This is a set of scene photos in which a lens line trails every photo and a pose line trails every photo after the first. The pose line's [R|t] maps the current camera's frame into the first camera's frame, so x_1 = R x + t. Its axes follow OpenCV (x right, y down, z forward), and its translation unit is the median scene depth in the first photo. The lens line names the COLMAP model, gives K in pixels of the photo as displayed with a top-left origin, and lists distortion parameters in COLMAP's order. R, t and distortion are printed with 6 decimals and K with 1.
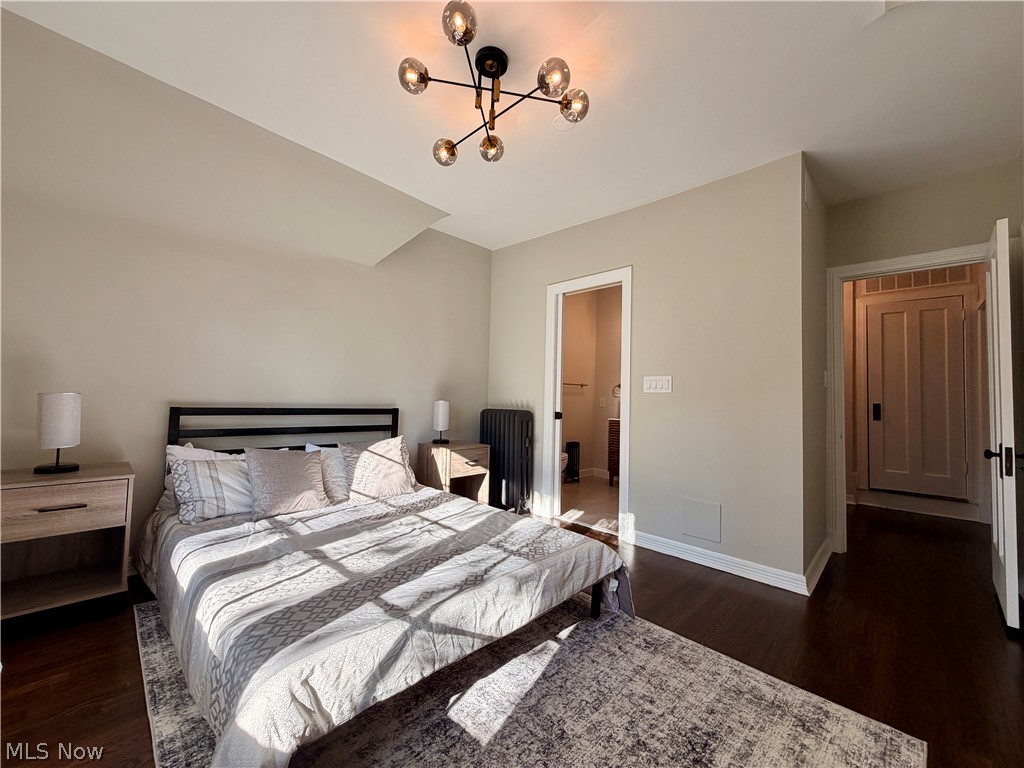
lens RADIAL K [[407.5, 0, 509.8], [0, 407.5, 384.1], [0, 0, 1]] dist [-0.000231, -0.000520]
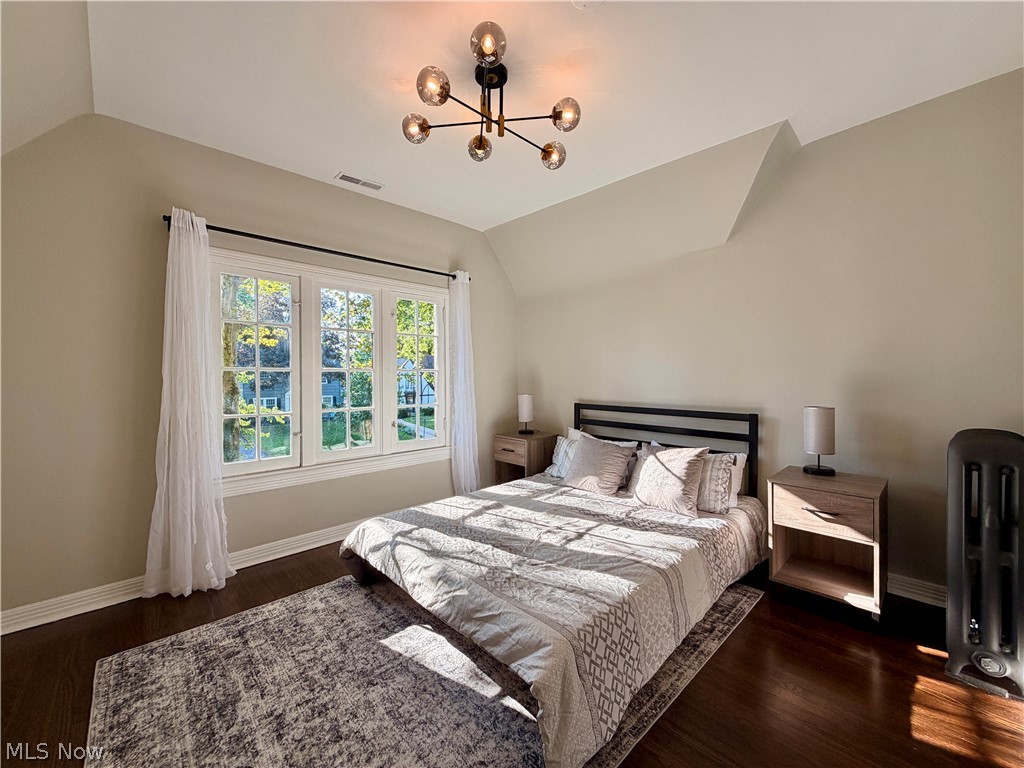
lens RADIAL K [[407.5, 0, 509.8], [0, 407.5, 382.4], [0, 0, 1]] dist [-0.000231, -0.000520]
pose [[-0.042380, -0.012693, -0.999021, 0.987189], [0.040018, 0.999095, -0.014391, -0.015429], [0.998300, -0.040588, -0.041834, 1.093495]]
